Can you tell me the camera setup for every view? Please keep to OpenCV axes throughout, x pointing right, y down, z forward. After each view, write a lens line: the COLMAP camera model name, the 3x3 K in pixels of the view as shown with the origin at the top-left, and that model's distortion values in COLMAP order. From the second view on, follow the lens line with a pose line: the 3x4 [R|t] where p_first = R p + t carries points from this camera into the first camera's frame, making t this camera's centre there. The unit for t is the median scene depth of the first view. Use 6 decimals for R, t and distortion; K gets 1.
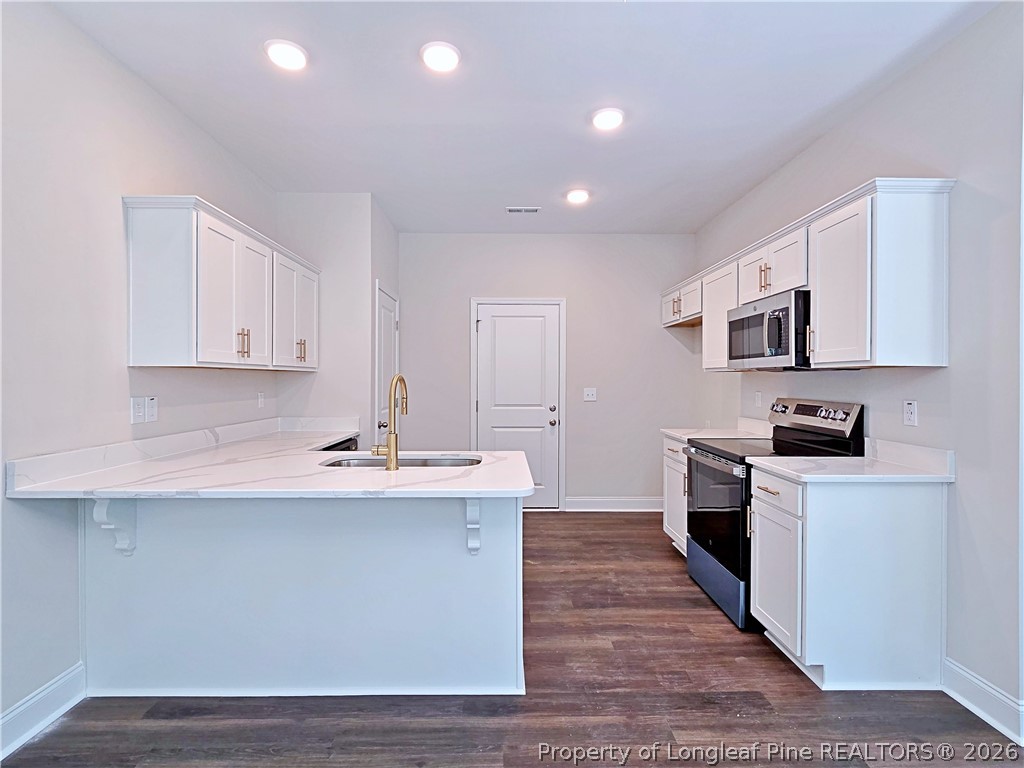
lens RADIAL K [[498.9, 0, 509.2], [0, 498.9, 379.5], [0, 0, 1]] dist [0.001272, -0.001539]
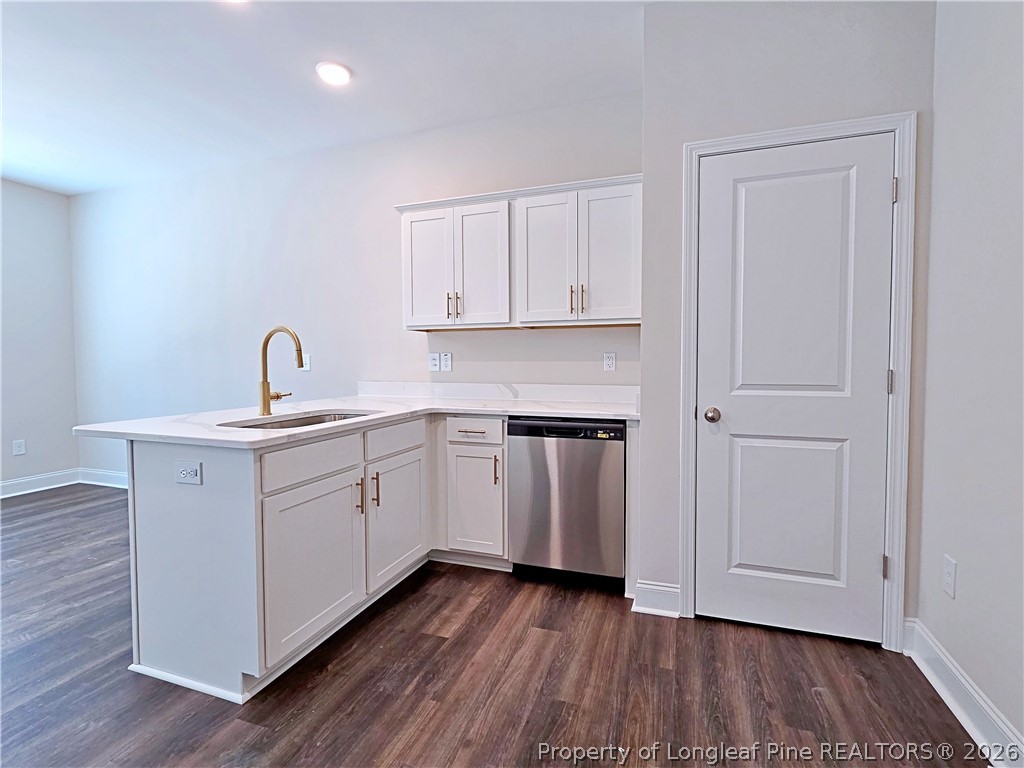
lens RADIAL K [[498.9, 0, 511.3], [0, 498.9, 381.5], [0, 0, 1]] dist [0.001272, -0.001539]
pose [[-0.356185, 0.045161, -0.933324, 0.596819], [0.003086, 0.998883, 0.047156, 0.055904], [0.934411, 0.013916, -0.355926, 1.914876]]
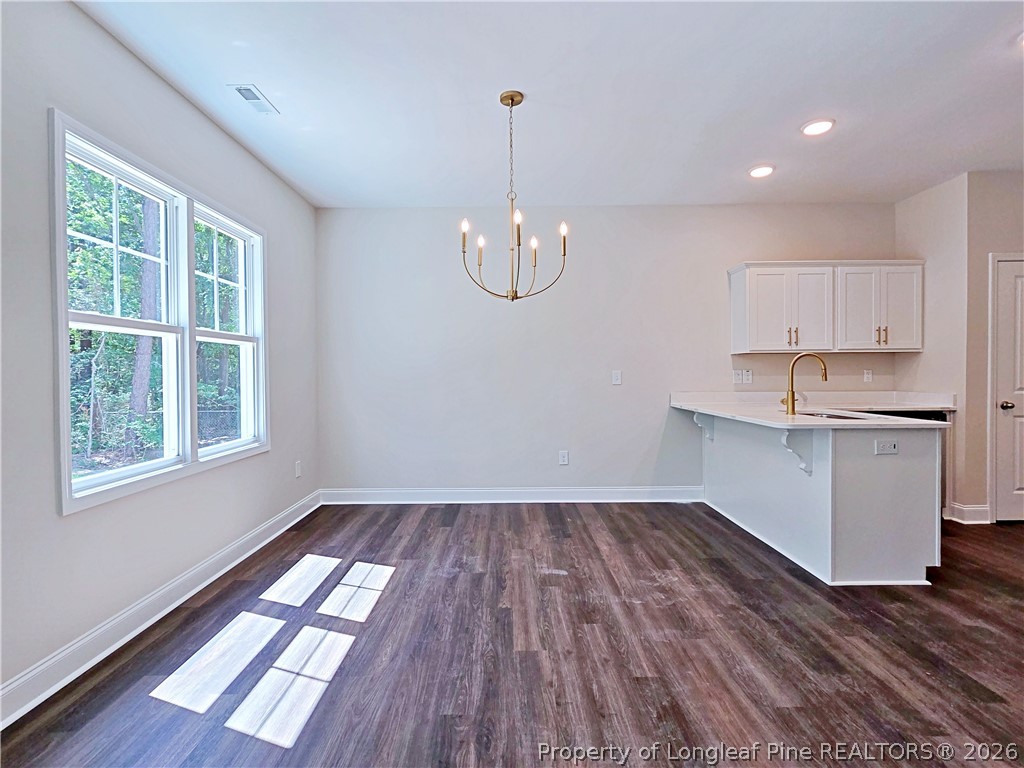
lens RADIAL K [[498.9, 0, 508.4], [0, 498.9, 378.7], [0, 0, 1]] dist [0.001272, -0.001539]
pose [[-0.011149, 0.010272, -0.999885, 1.340357], [0.004914, 0.999936, 0.010218, 0.050154], [0.999926, -0.004800, -0.011199, 0.141415]]
